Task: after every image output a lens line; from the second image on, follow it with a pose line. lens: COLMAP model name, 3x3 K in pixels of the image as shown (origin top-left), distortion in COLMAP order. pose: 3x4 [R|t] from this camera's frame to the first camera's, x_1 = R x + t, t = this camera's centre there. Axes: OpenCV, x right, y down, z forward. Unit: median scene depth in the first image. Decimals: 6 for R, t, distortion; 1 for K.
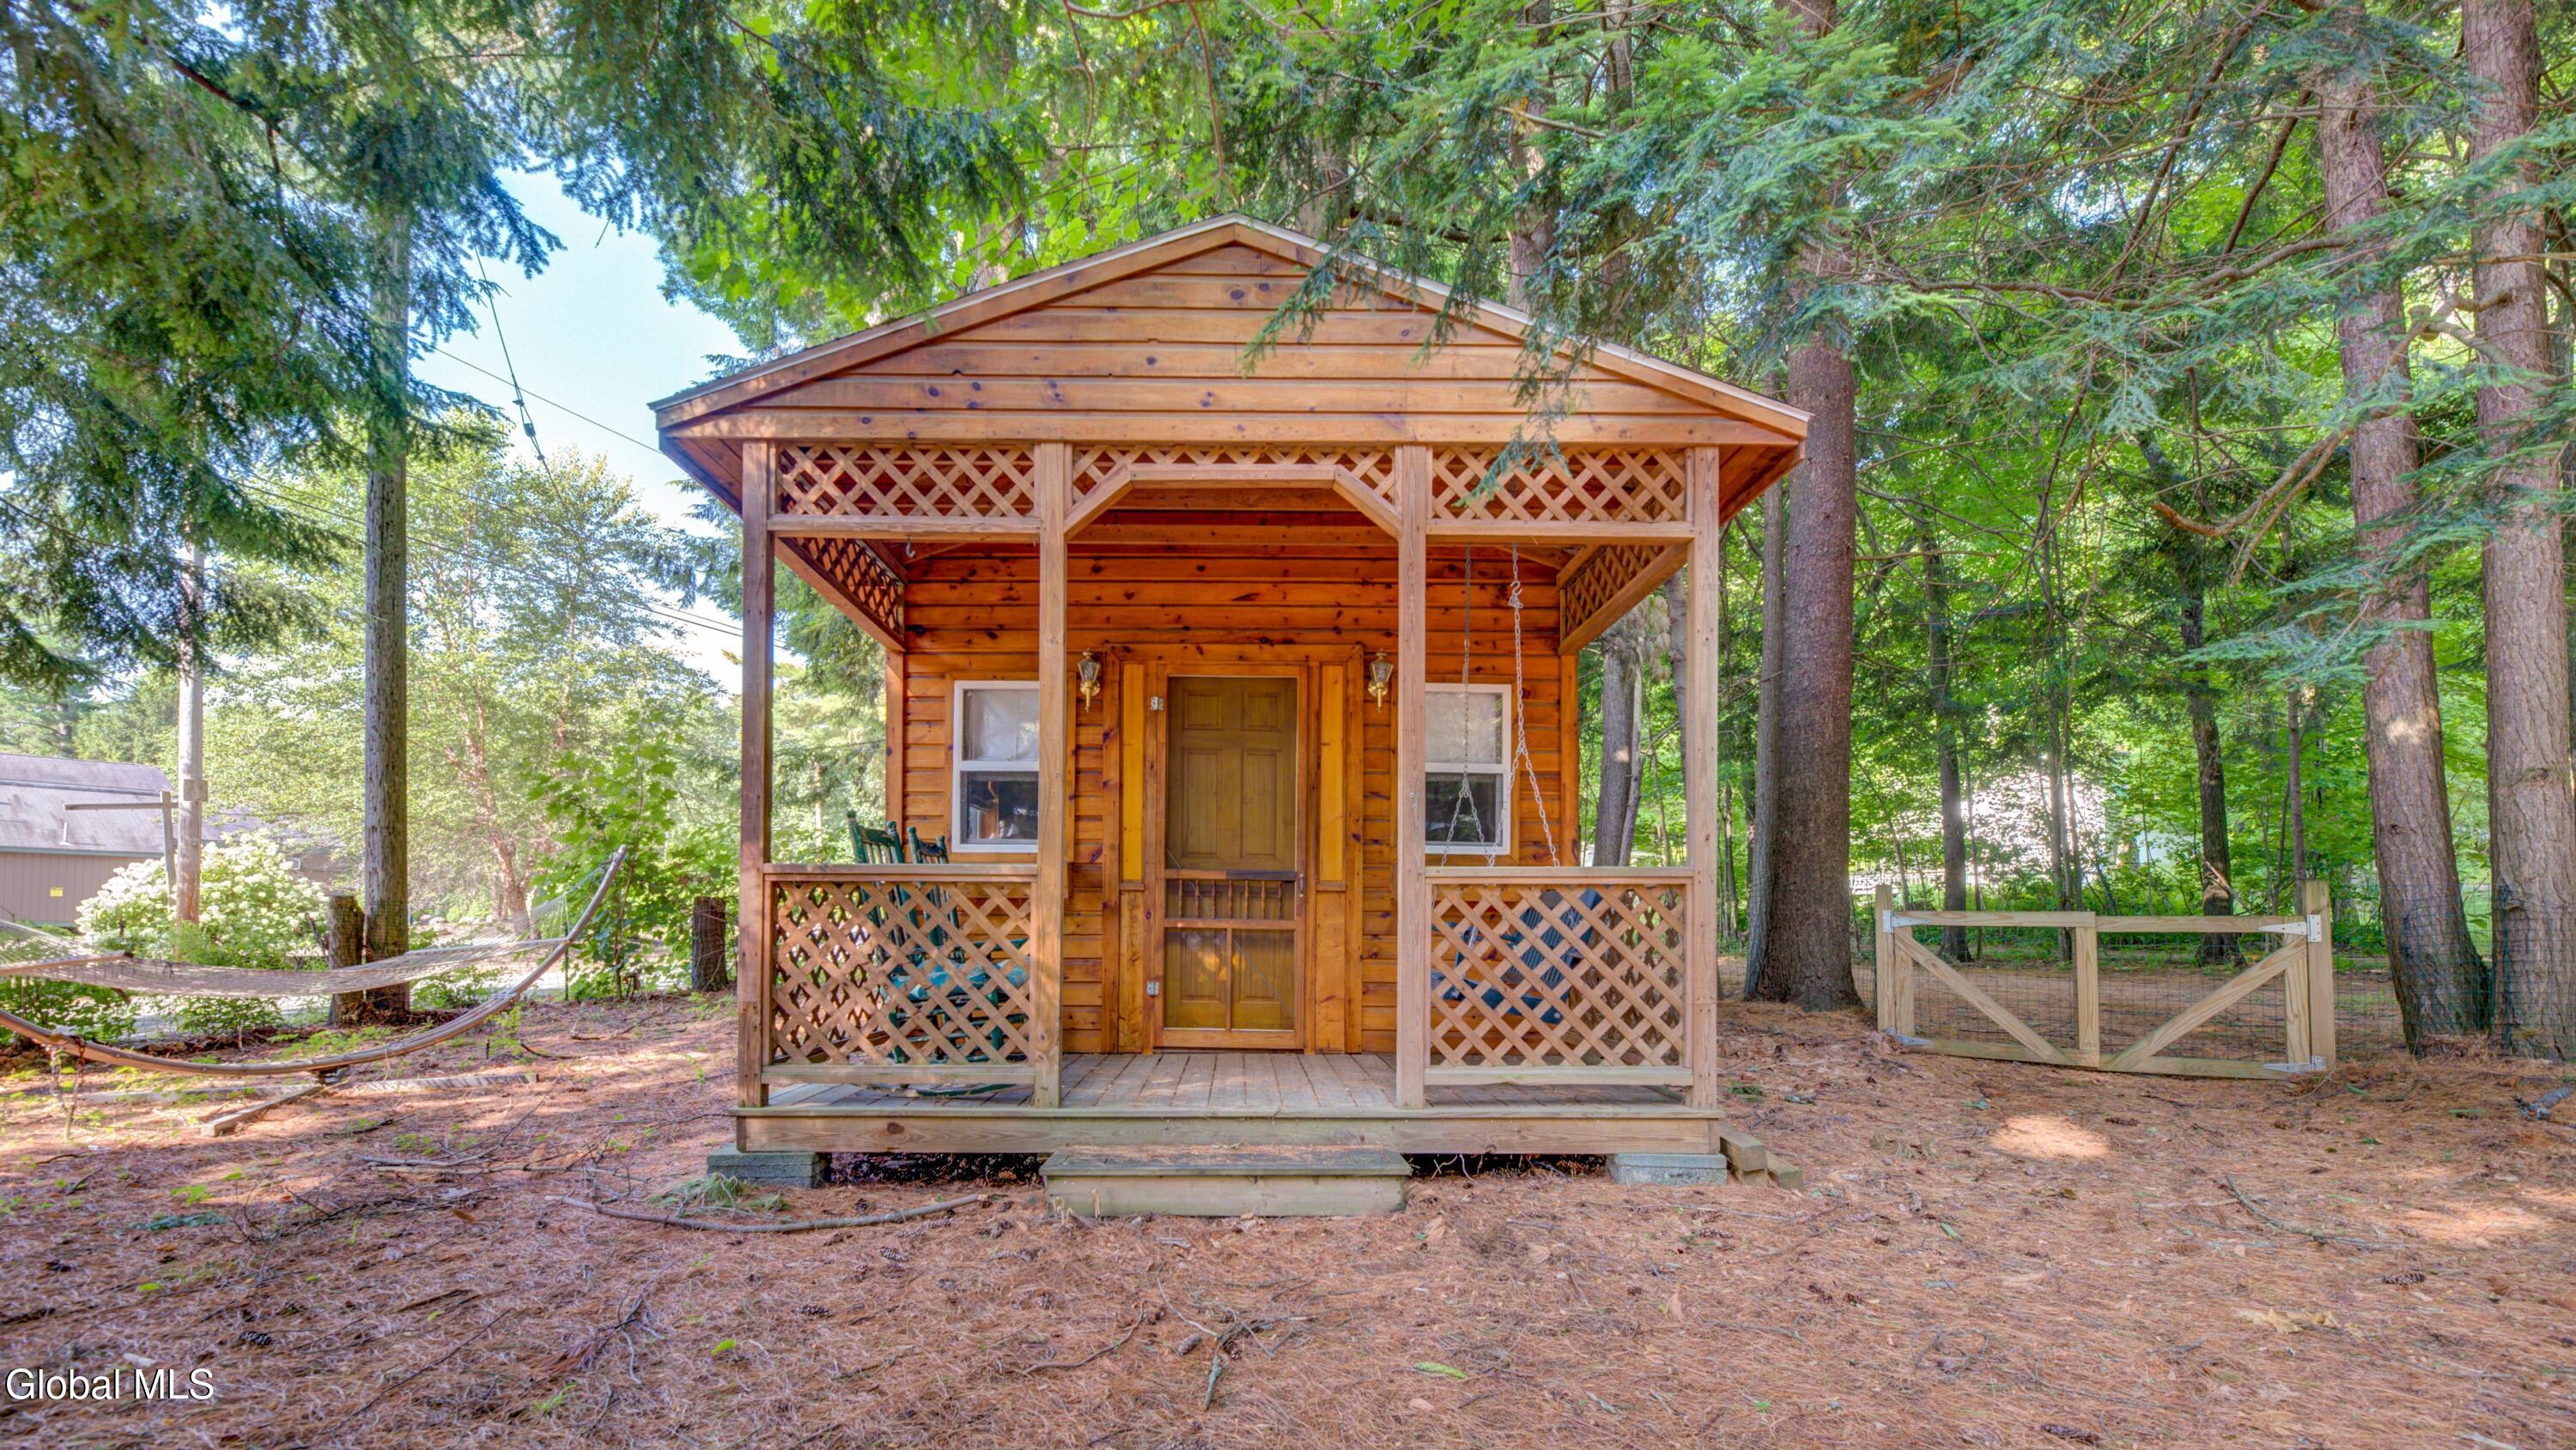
lens RADIAL K [[1128.3, 0, 1288.0], [0, 1128.3, 725.0], [0, 0, 1]] dist [-0.000522, -0.000022]
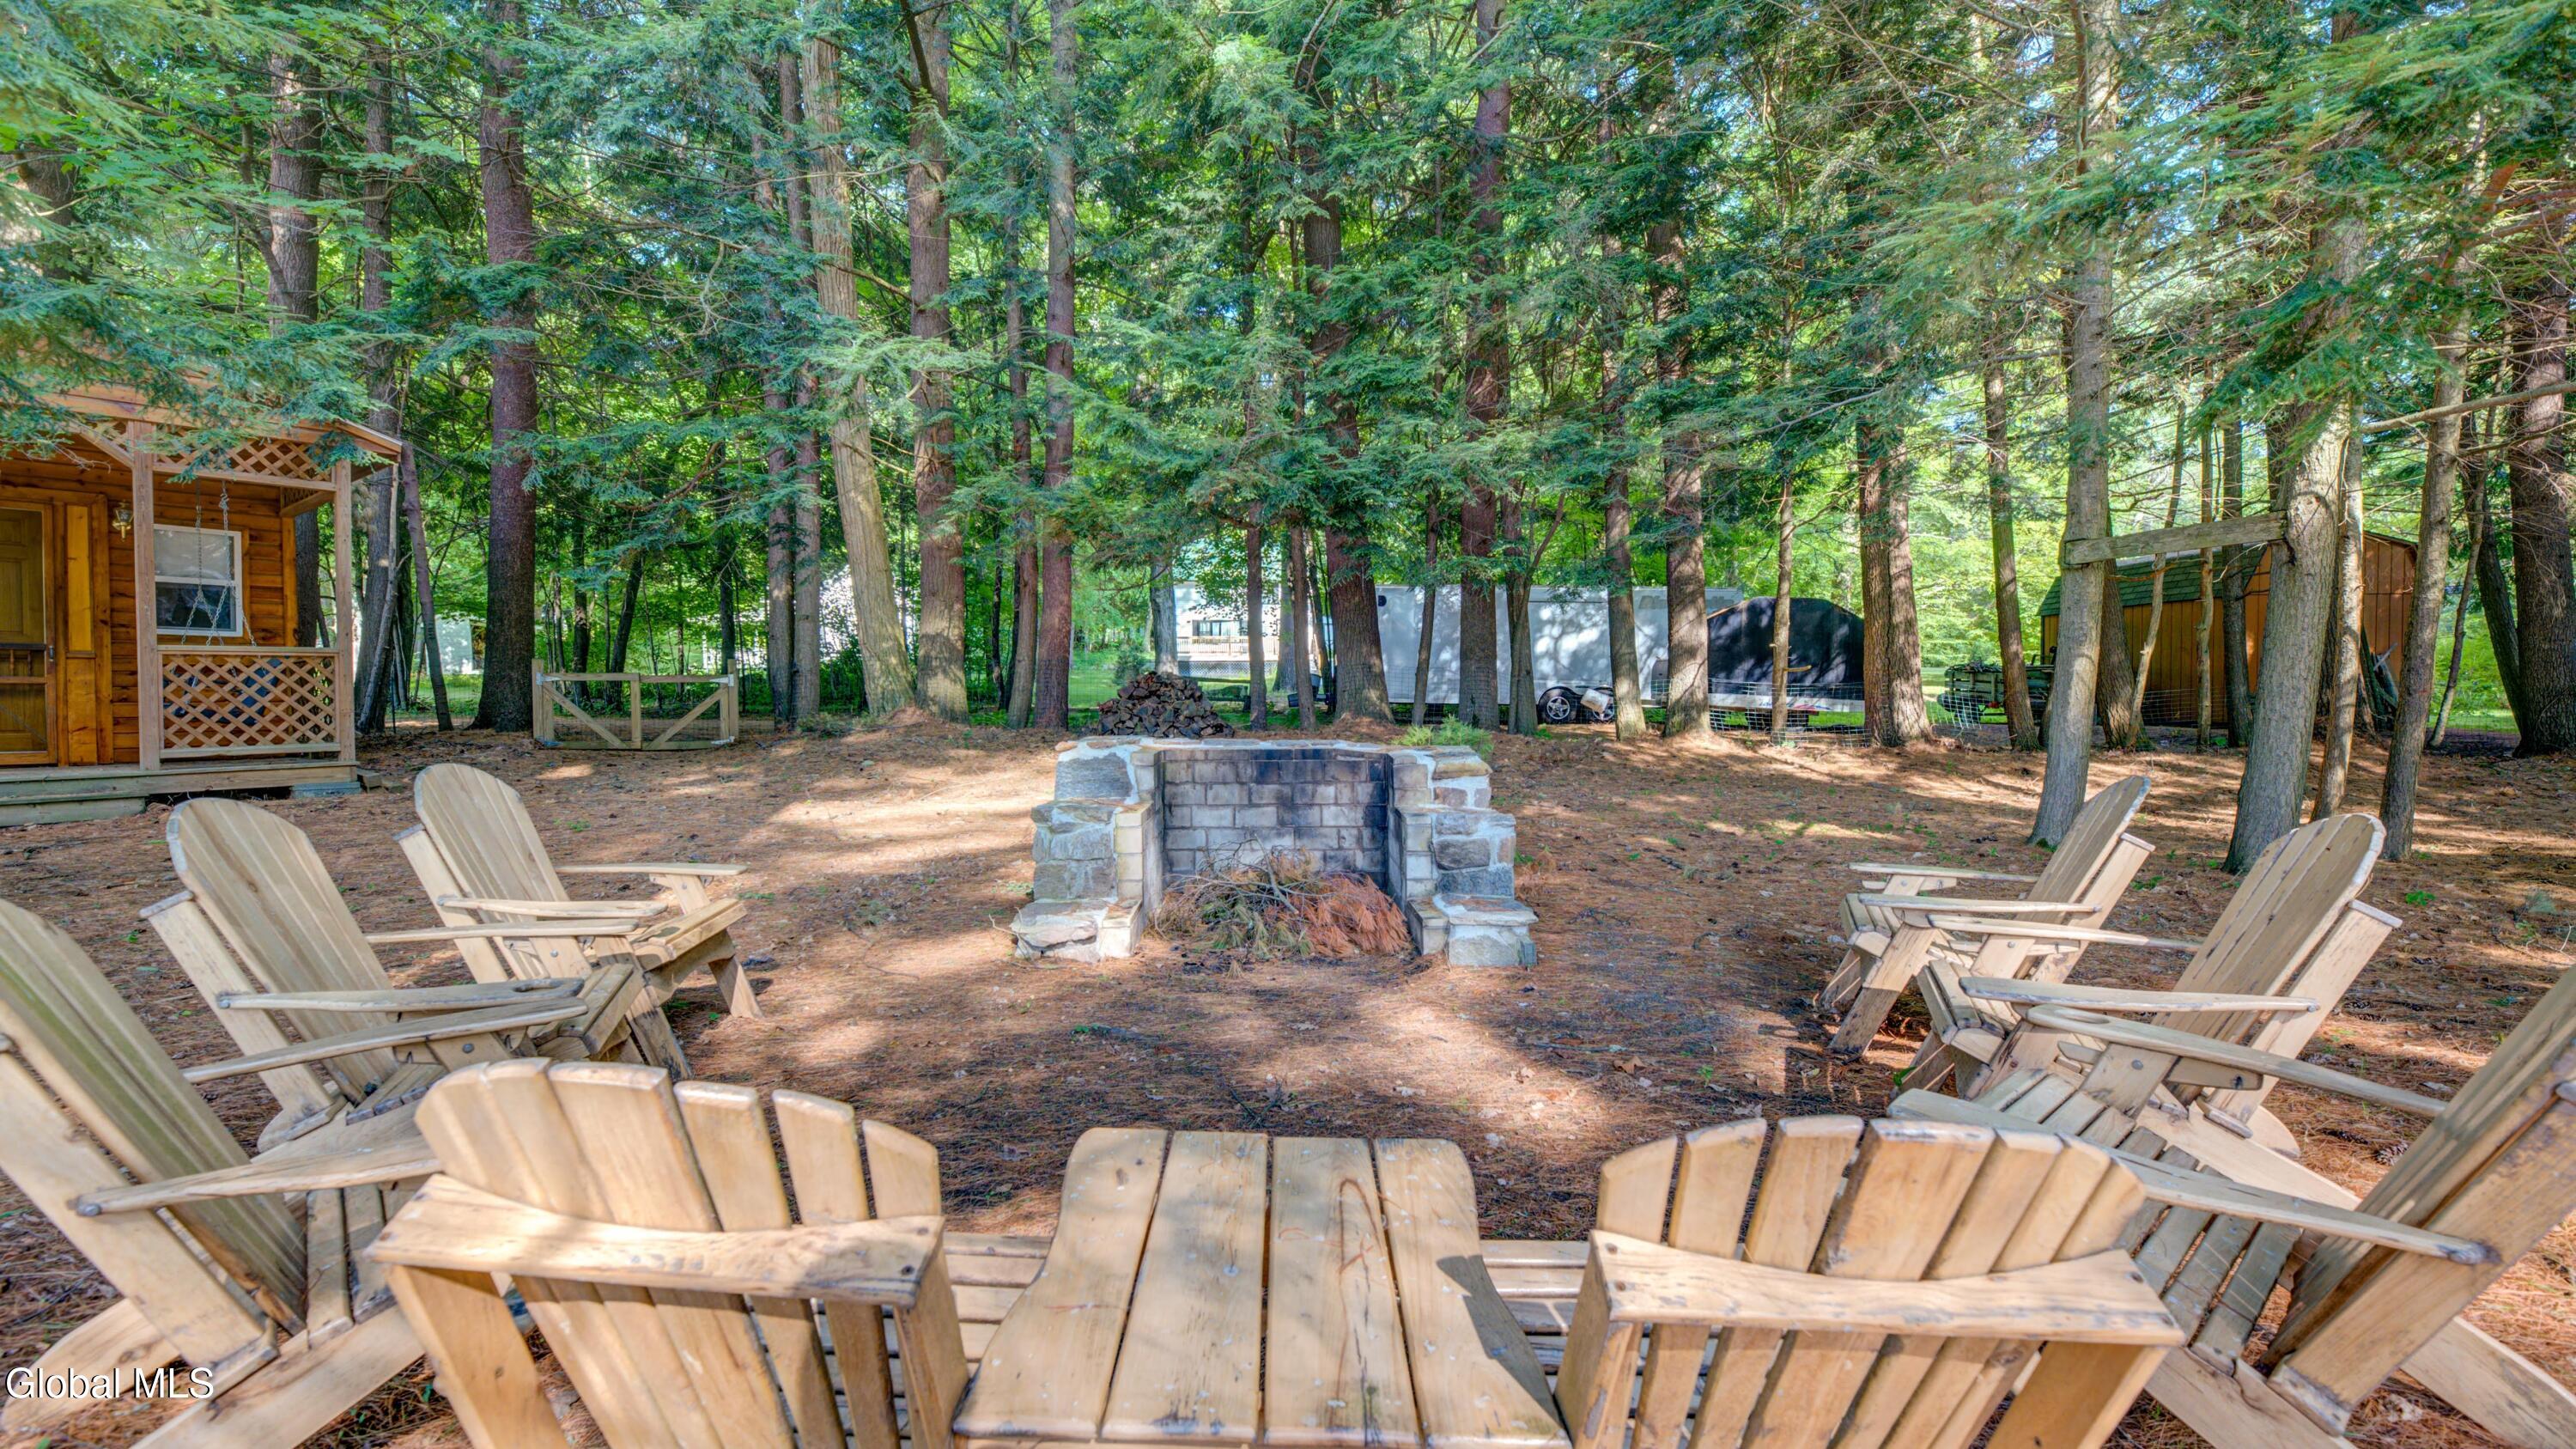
lens RADIAL K [[1081.4, 0, 1288.0], [0, 1081.4, 724.5], [0, 0, 1]] dist [0.000404, -0.004505]
pose [[0.626498, -0.034374, 0.778665, -0.098932], [-0.121011, 0.982623, 0.140741, -0.224341], [-0.769972, -0.182401, 0.611452, -1.569767]]
